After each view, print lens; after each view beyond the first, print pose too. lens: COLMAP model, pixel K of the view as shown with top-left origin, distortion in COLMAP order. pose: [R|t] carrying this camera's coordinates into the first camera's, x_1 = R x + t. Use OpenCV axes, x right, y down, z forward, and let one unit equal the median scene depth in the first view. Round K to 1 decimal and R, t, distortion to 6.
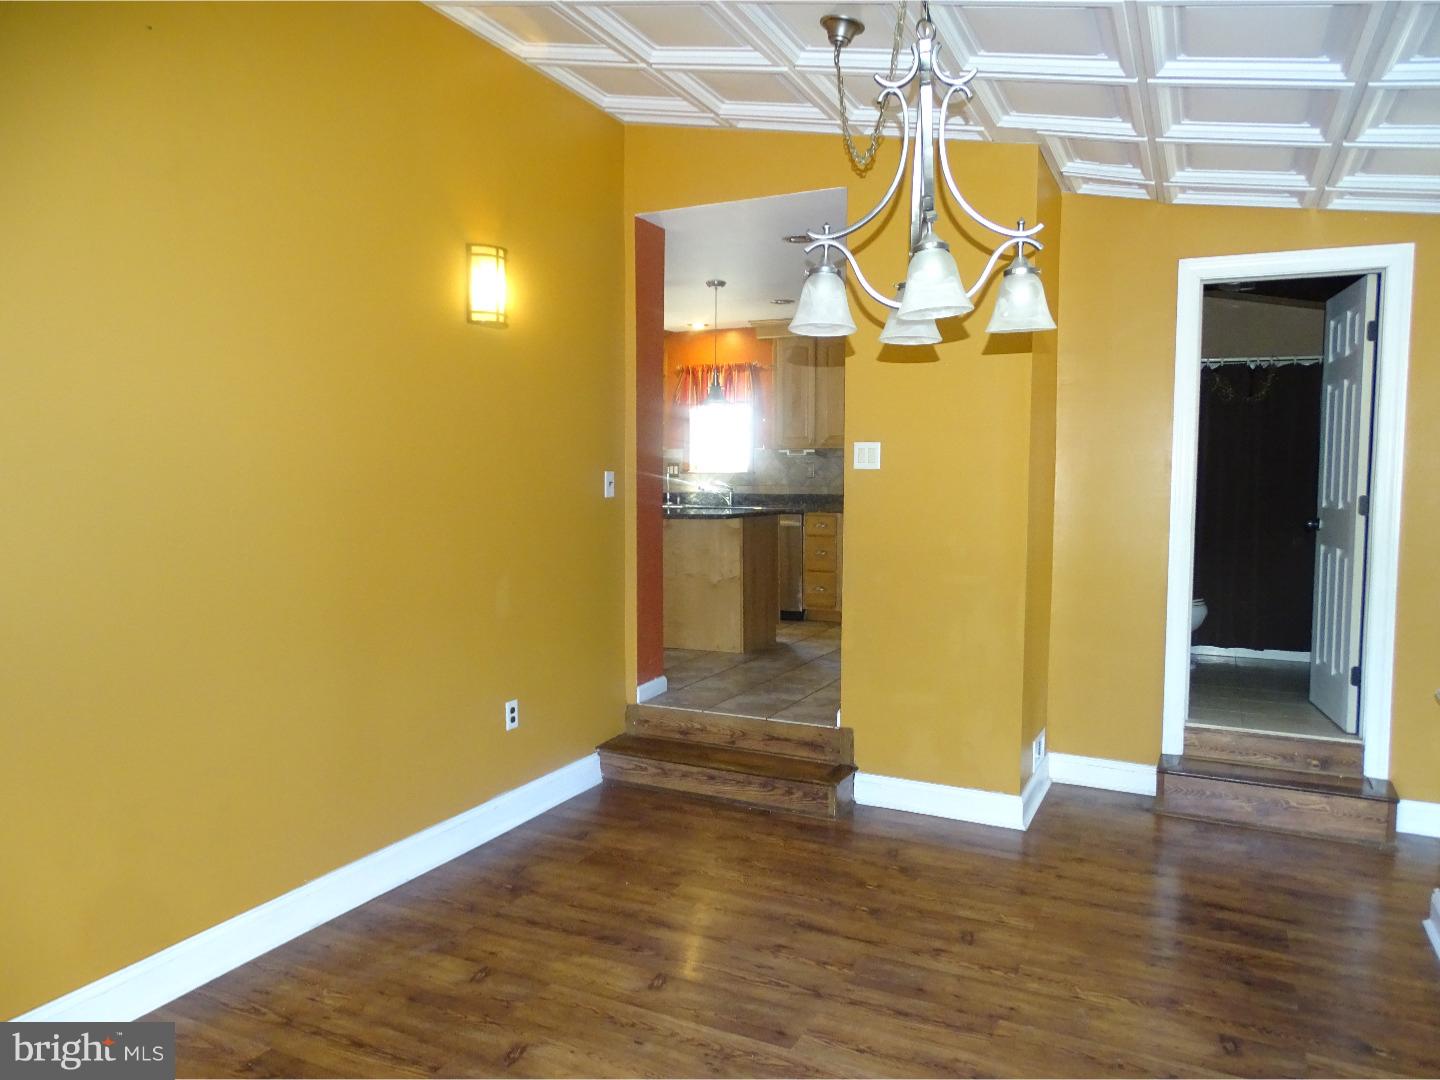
lens RADIAL K [[1027.5, 0, 720.0], [0, 1027.5, 540.6], [0, 0, 1]] dist [0.004901, 0.009141]
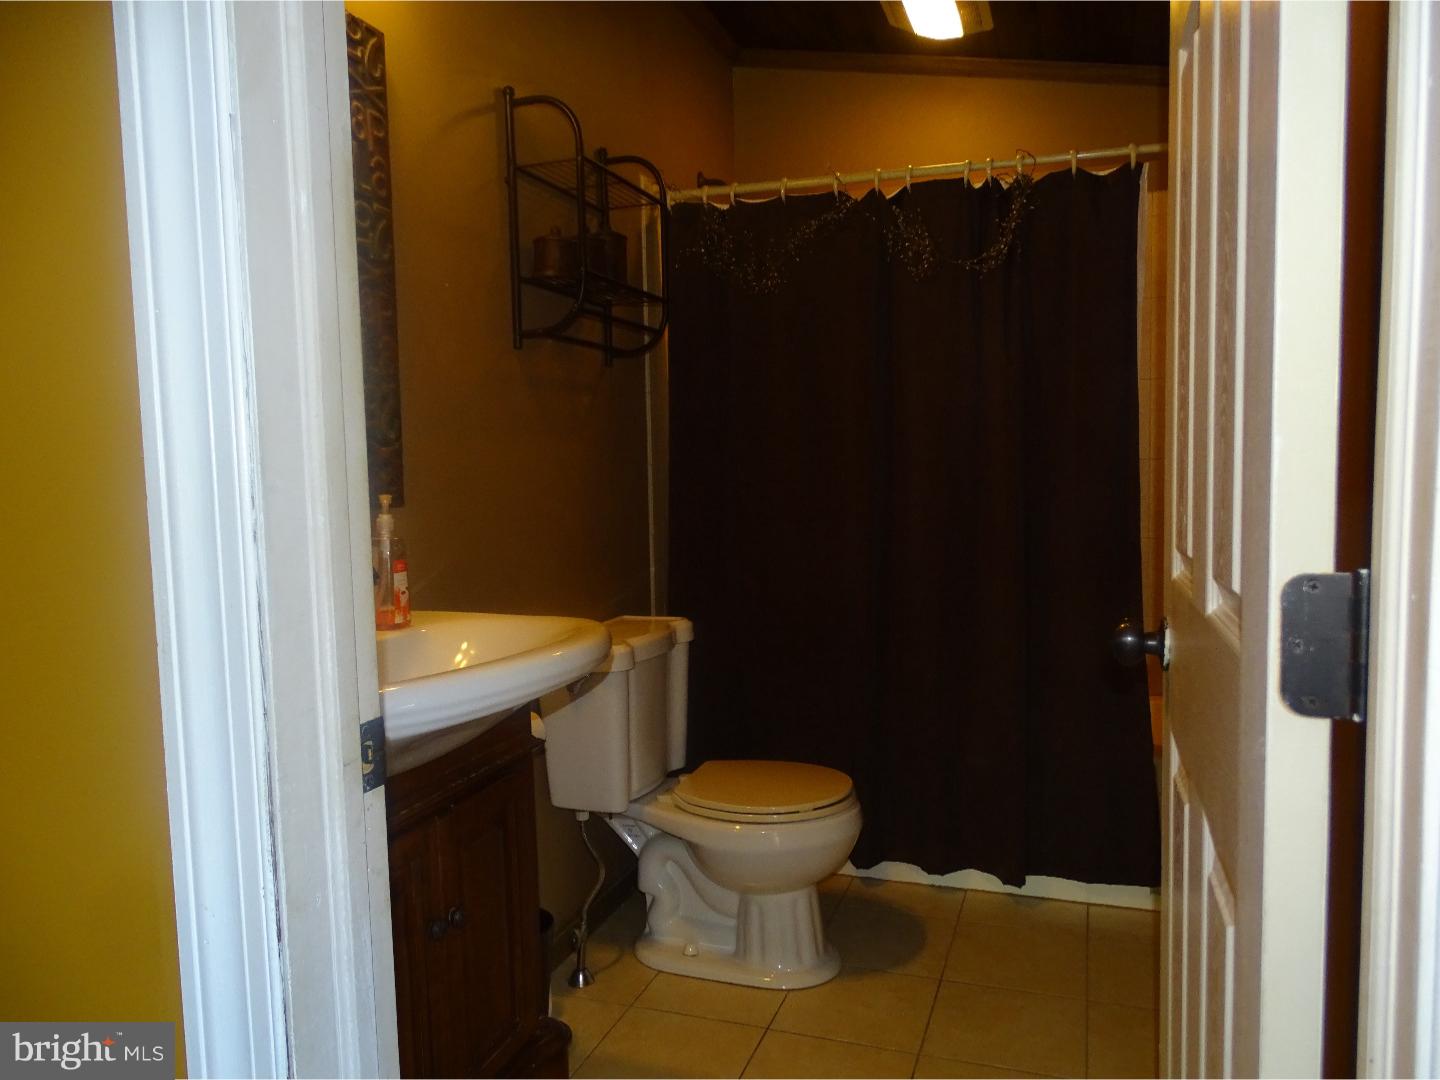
lens RADIAL K [[1027.5, 0, 720.9], [0, 1027.5, 541.2], [0, 0, 1]] dist [0.004901, 0.009141]
pose [[0.994589, -0.029309, 0.099671, 0.378464], [0.029137, 0.999570, 0.003179, -0.034790], [-0.099722, -0.000258, 0.995015, 0.618956]]
